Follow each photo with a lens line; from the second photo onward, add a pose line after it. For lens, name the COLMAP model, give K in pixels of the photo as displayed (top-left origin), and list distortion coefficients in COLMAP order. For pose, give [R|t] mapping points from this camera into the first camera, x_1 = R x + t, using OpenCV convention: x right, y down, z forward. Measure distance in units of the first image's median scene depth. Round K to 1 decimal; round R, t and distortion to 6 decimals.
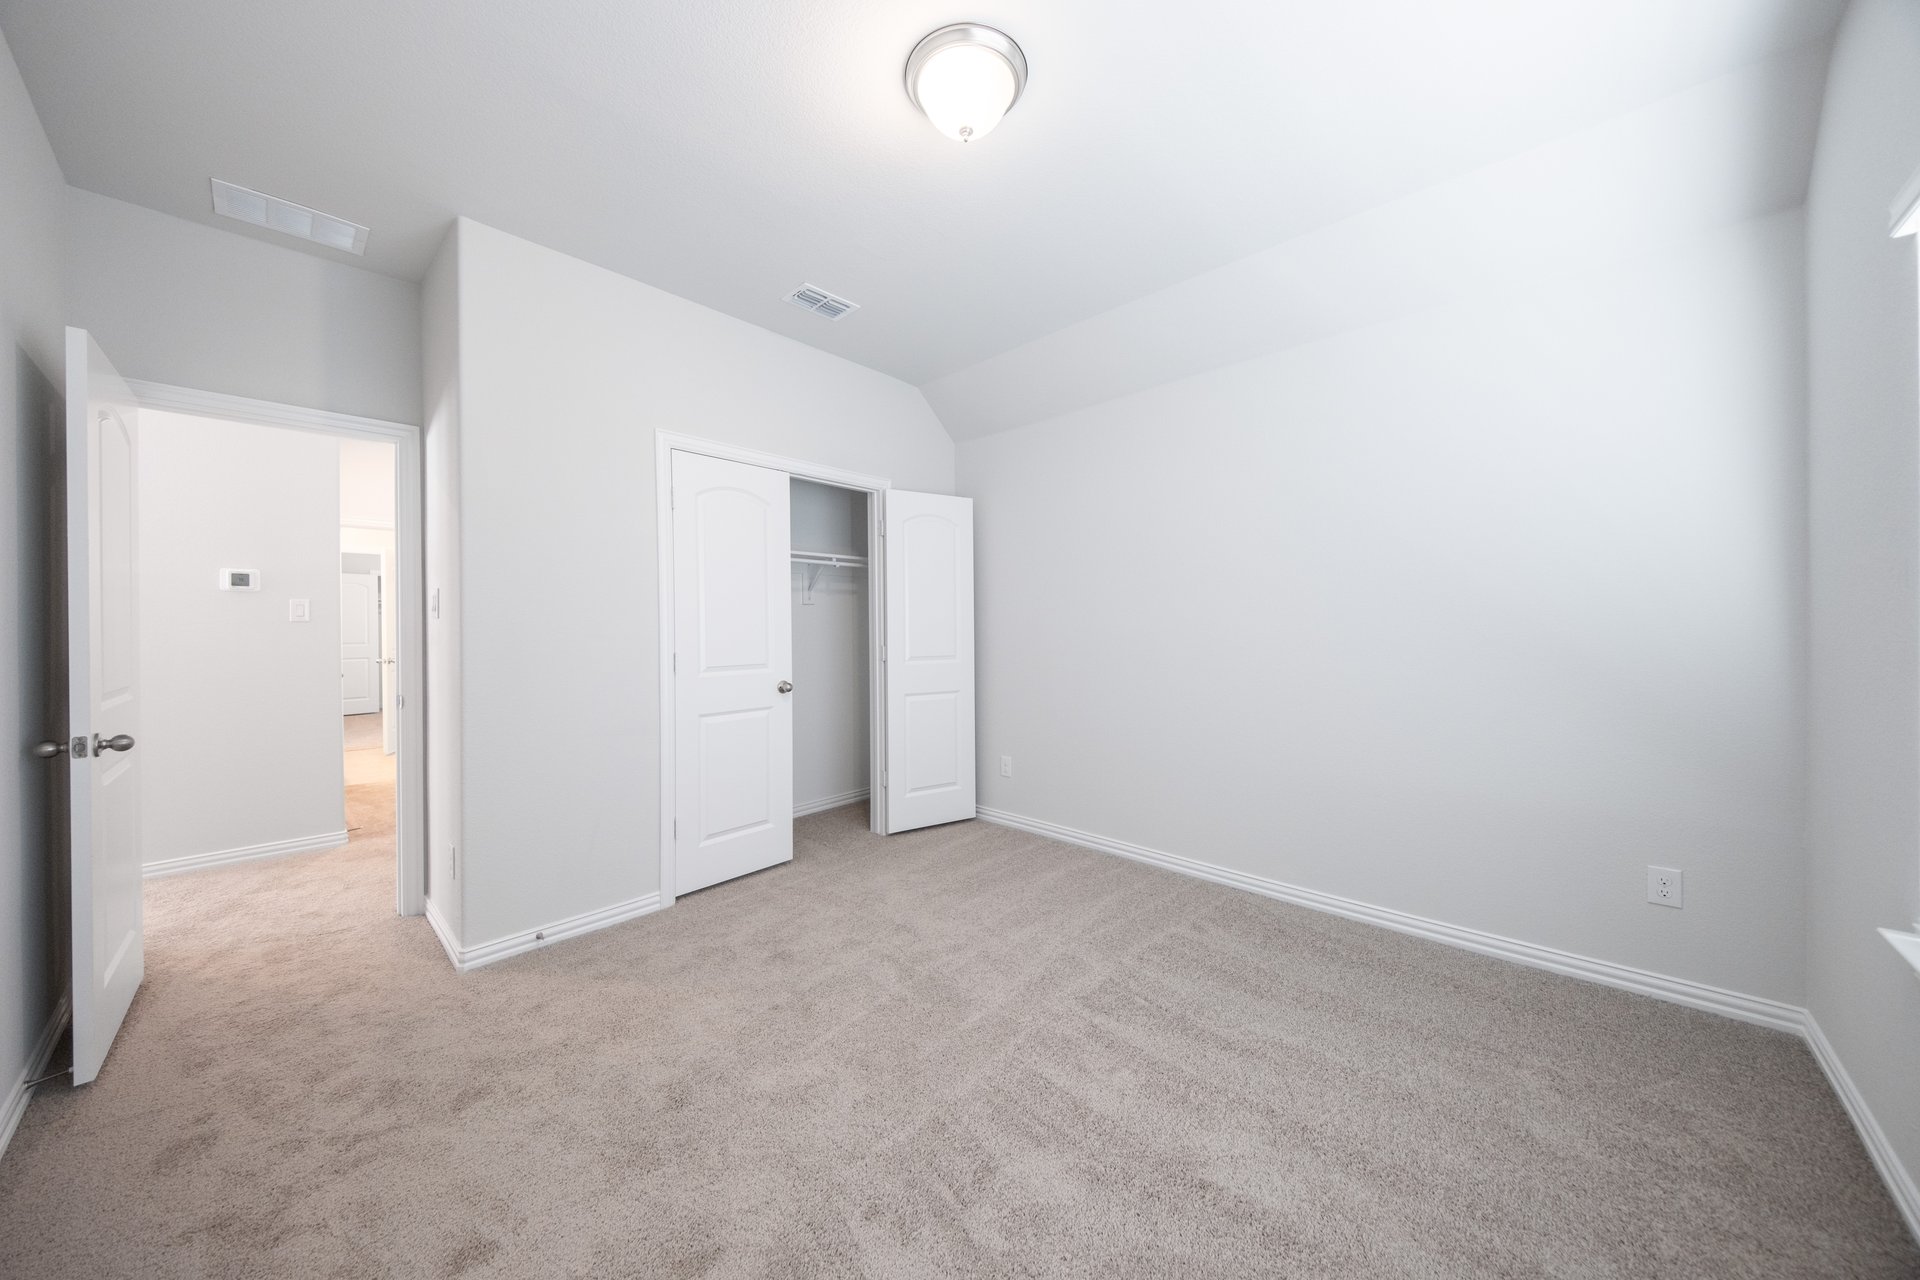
lens RADIAL K [[628.8, 0, 960.3], [0, 628.8, 636.9], [0, 0, 1]] dist [0.001611, 0.000284]
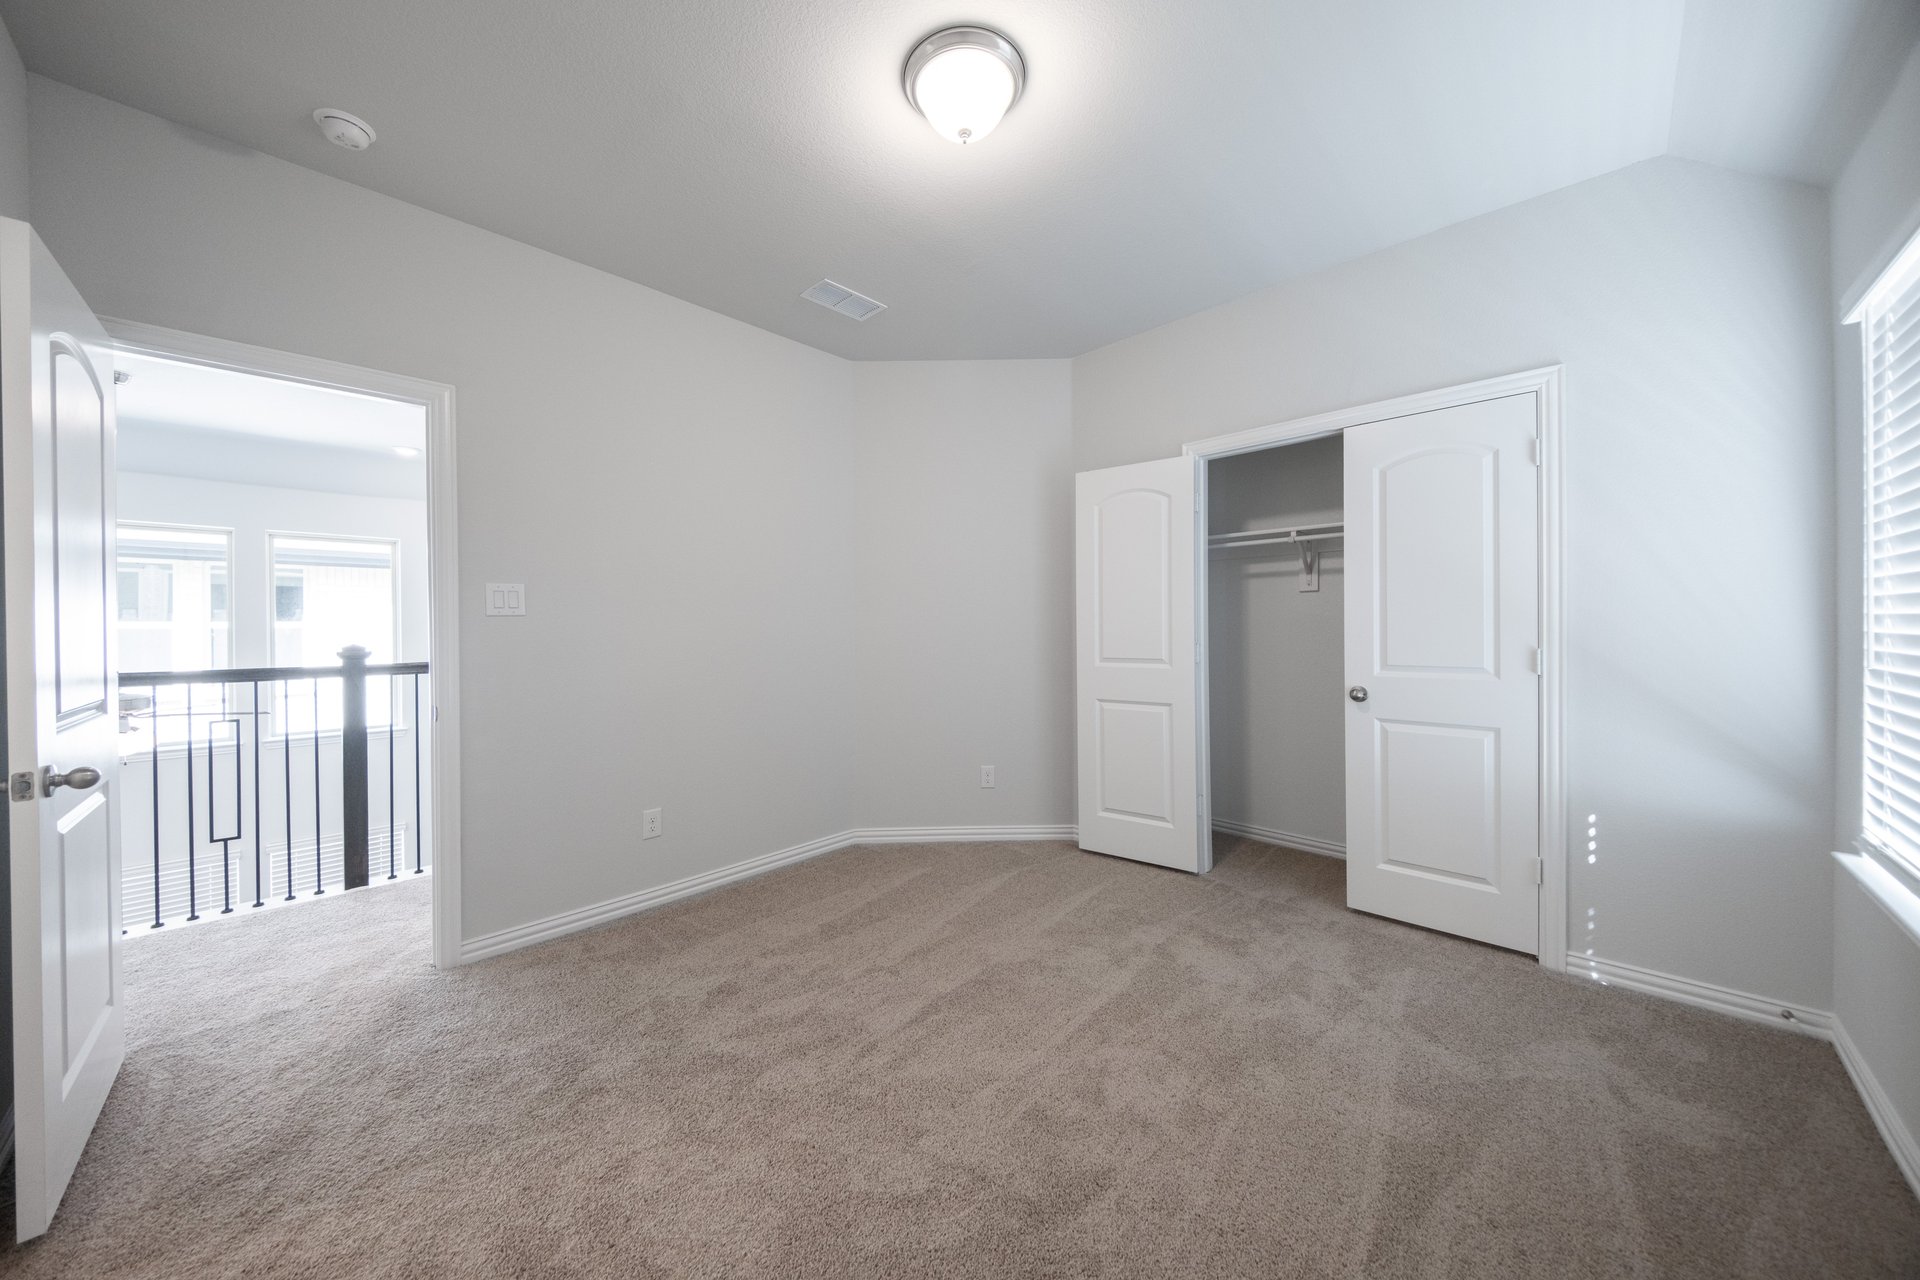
lens RADIAL K [[628.8, 0, 952.0], [0, 628.8, 636.9], [0, 0, 1]] dist [0.001611, 0.000284]
pose [[0.999834, -0.004316, -0.017696, -0.250945], [0.004365, 0.999987, 0.002712, 0.001906], [0.017684, -0.002788, 0.999840, 0.241867]]
